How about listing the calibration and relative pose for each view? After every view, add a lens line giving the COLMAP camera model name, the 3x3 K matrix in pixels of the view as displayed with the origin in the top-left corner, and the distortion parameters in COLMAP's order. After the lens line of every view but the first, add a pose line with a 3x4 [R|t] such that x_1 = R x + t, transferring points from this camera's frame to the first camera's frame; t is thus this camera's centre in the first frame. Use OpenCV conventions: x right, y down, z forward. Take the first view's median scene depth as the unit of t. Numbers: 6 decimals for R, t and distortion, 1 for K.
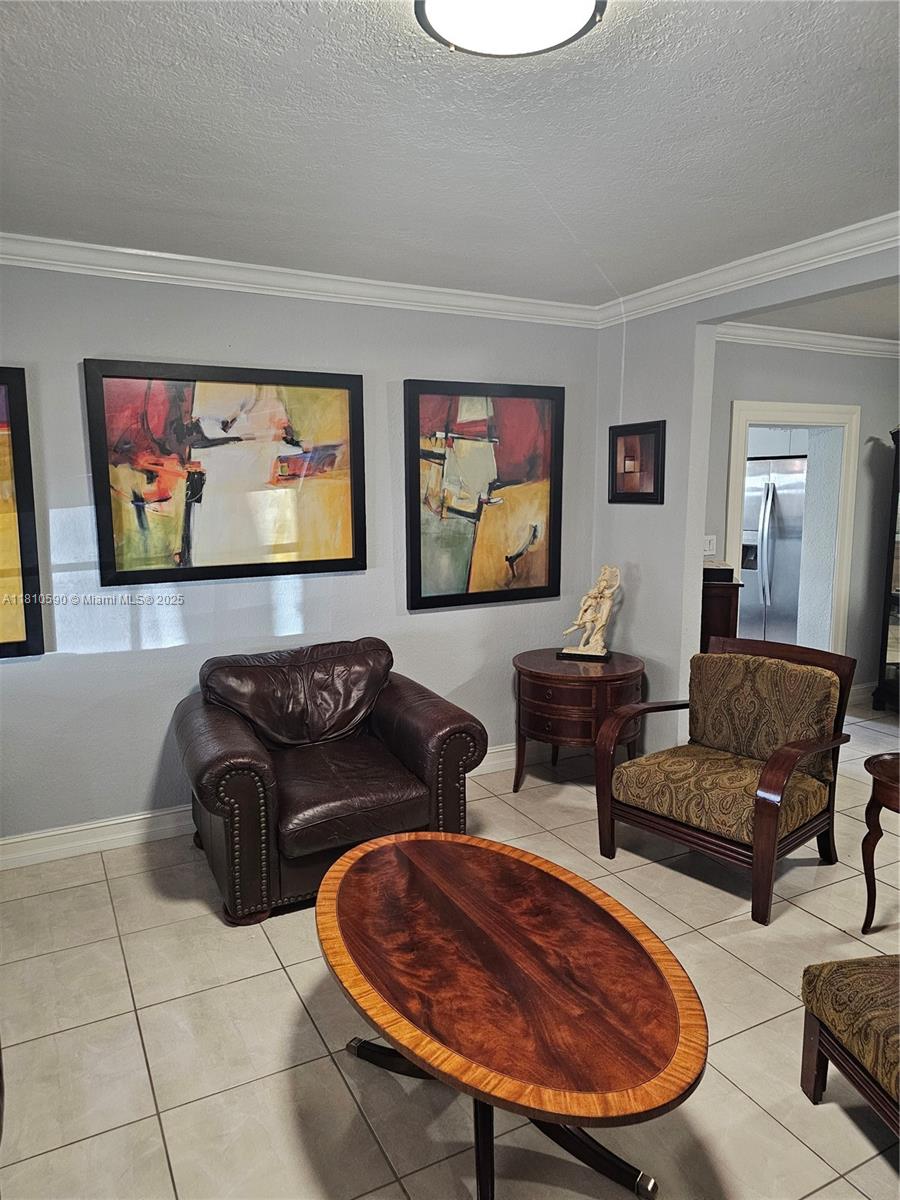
lens RADIAL K [[797.8, 0, 433.1], [0, 797.8, 589.8], [0, 0, 1]] dist [0.100377, -0.118688]
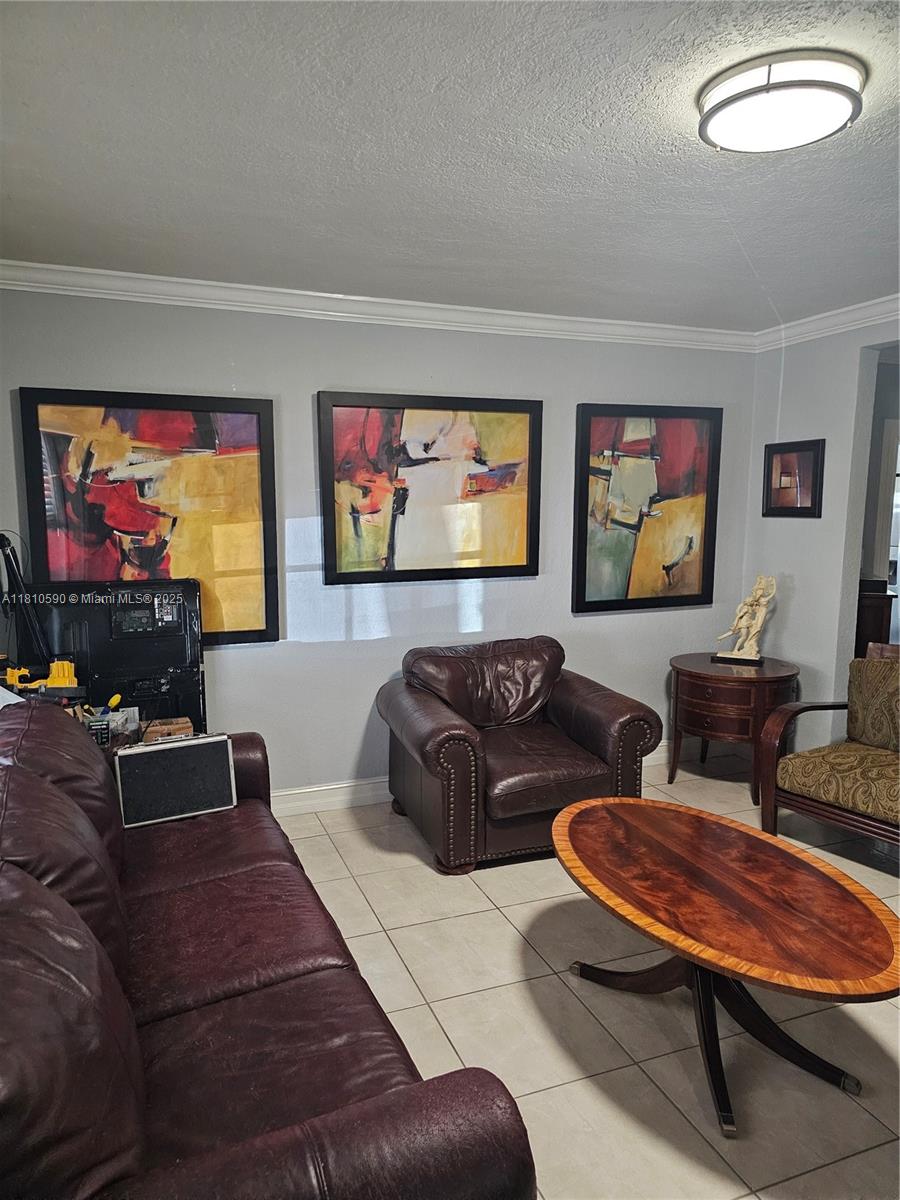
lens RADIAL K [[798.2, 0, 437.5], [0, 798.2, 605.1], [0, 0, 1]] dist [0.097180, -0.099993]
pose [[0.994544, 0.018767, -0.102619, -0.120345], [-0.018812, 0.999823, 0.000530, 0.020137], [0.102610, 0.001403, 0.994721, -0.133371]]
